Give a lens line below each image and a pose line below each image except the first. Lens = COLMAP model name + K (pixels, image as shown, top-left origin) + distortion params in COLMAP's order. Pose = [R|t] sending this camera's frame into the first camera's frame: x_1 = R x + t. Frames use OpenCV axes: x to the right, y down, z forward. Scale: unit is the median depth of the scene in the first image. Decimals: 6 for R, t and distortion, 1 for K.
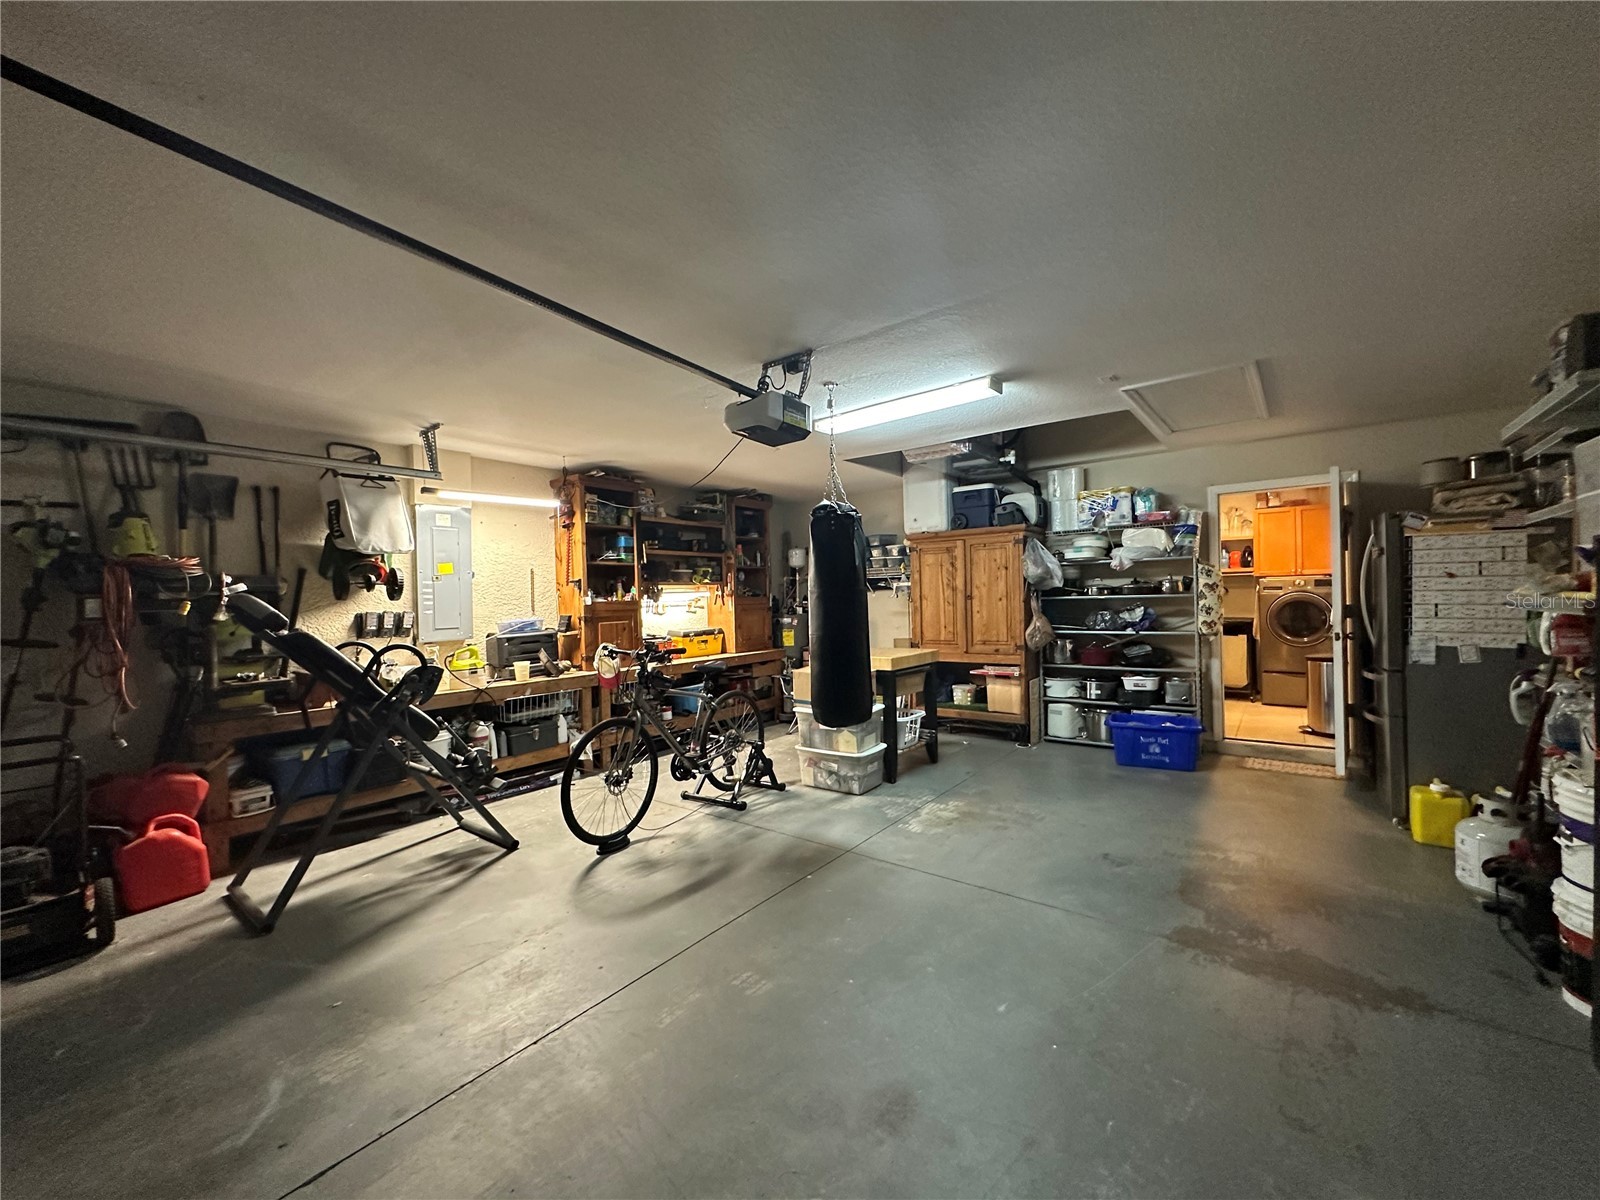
lens RADIAL K [[638.4, 0, 798.3], [0, 638.4, 600.5], [0, 0, 1]] dist [-0.004663, 0.001121]
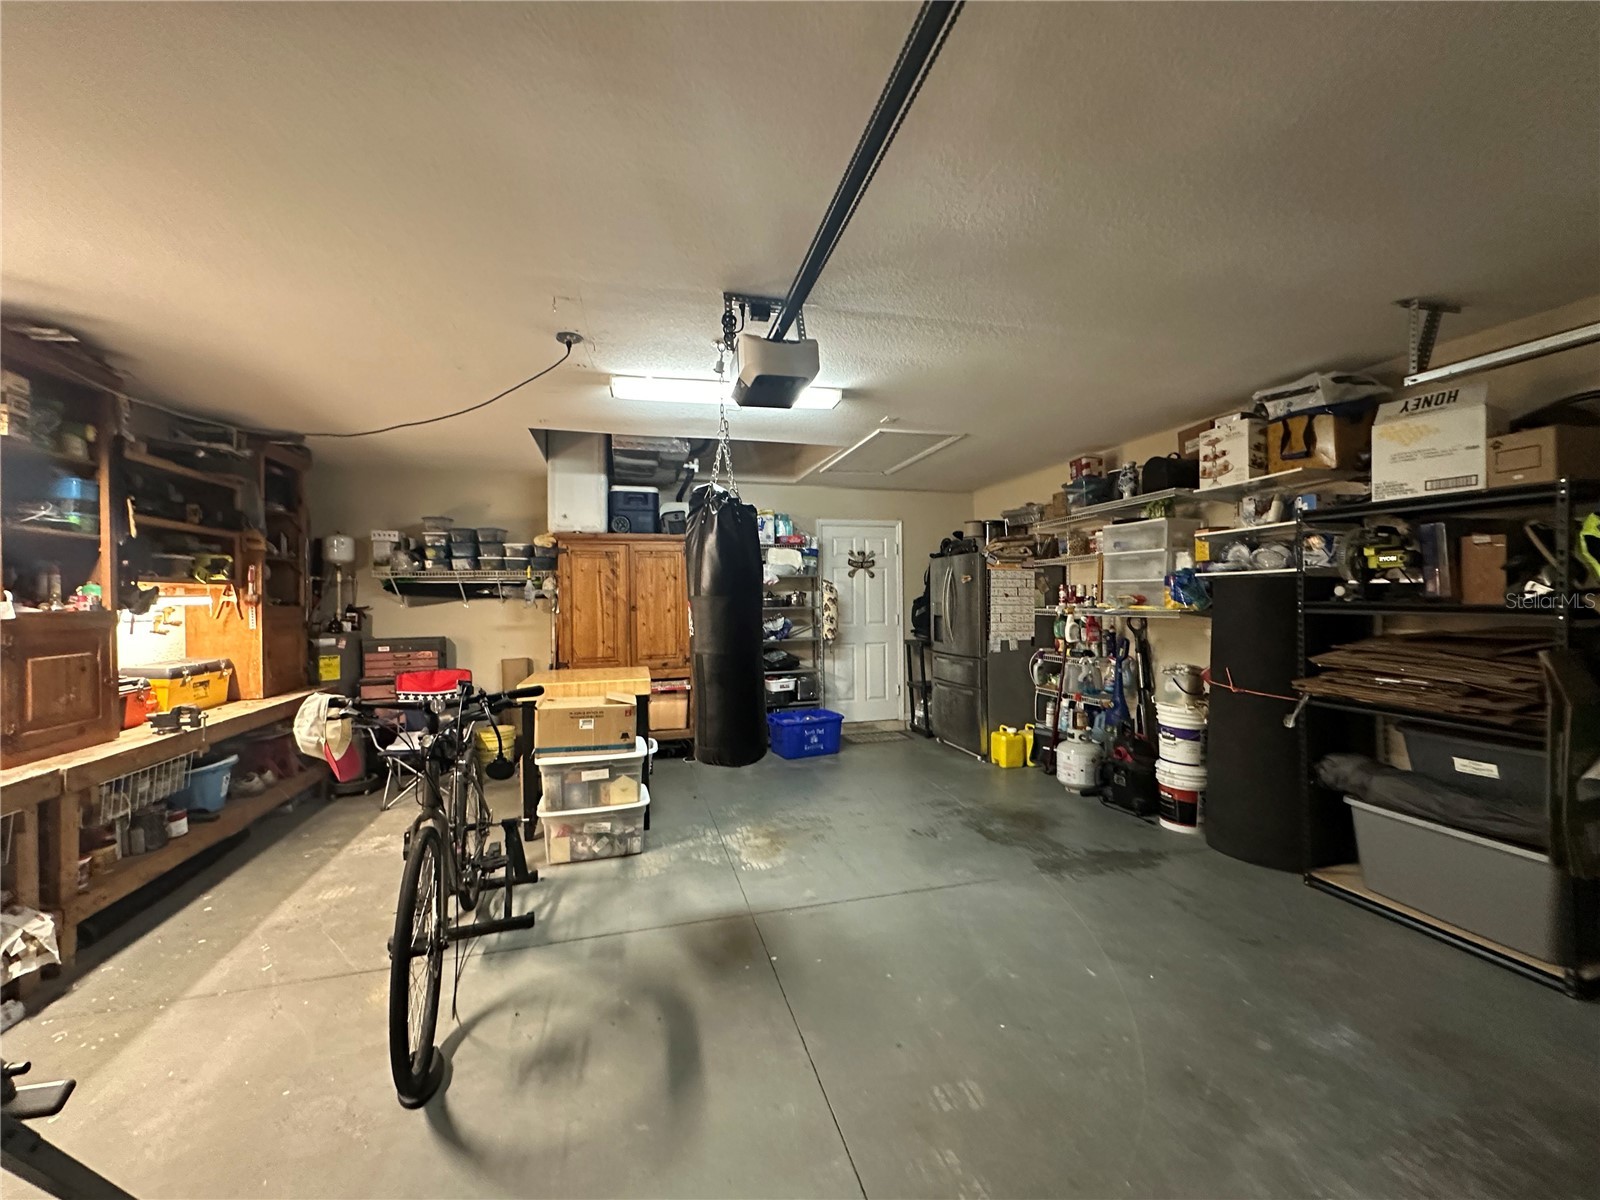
lens RADIAL K [[638.4, 0, 798.3], [0, 638.4, 600.5], [0, 0, 1]] dist [-0.004663, 0.001121]
pose [[0.597198, 0.015659, 0.801941, -0.421949], [0.001472, 0.999786, -0.020619, 0.004062], [-0.802093, 0.013494, 0.597047, 0.347423]]
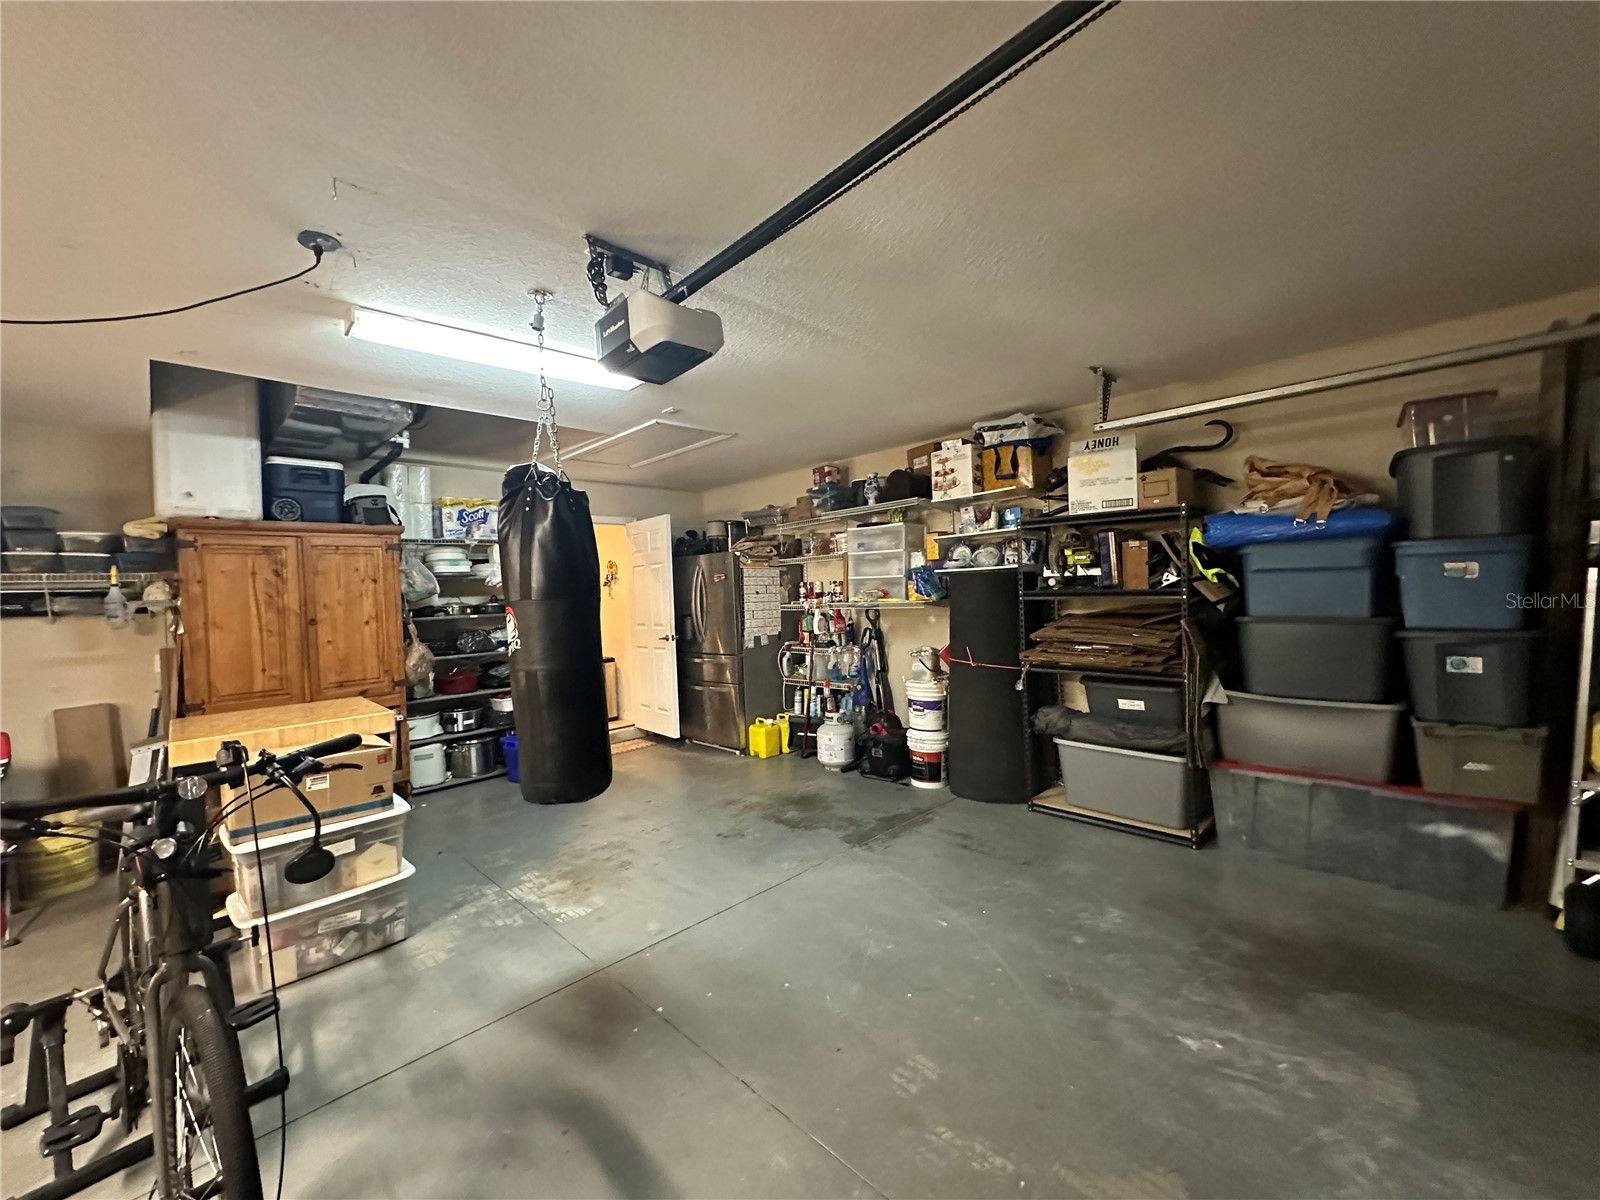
lens RADIAL K [[638.4, 0, 798.3], [0, 638.4, 600.5], [0, 0, 1]] dist [-0.004663, 0.001121]
pose [[0.117469, 0.005112, 0.993063, -0.457238], [0.041860, 0.999072, -0.010094, 0.001101], [-0.992194, 0.042755, 0.117146, 0.523153]]
